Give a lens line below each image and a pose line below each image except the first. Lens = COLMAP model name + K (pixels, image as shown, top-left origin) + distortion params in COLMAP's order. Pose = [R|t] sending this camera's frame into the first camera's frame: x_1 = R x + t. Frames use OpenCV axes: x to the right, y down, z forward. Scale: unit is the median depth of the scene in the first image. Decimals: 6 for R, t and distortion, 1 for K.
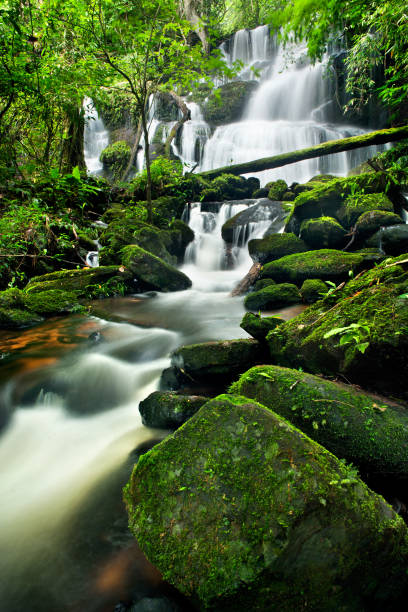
lens RADIAL K [[387.1, 0, 197.1], [0, 387.1, 306.0], [0, 0, 1]] dist [-0.061722, -0.000714]
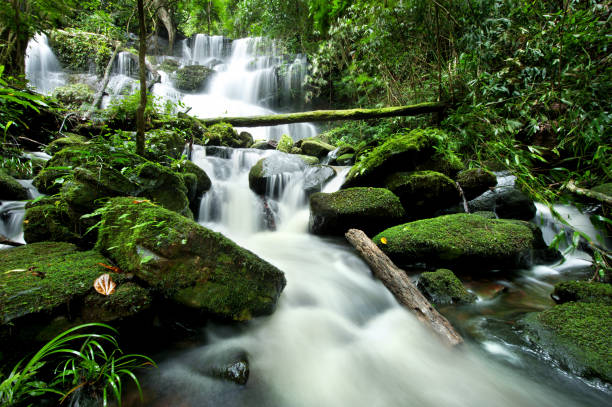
lens RADIAL K [[237.8, 0, 302.3], [0, 237.8, 201.4], [0, 0, 1]] dist [-0.027101, -0.000004]
pose [[0.831703, 0.019384, 0.554882, -0.096278], [0.045793, 0.993590, -0.103349, -0.075088], [-0.553329, 0.111365, 0.825485, 0.433435]]
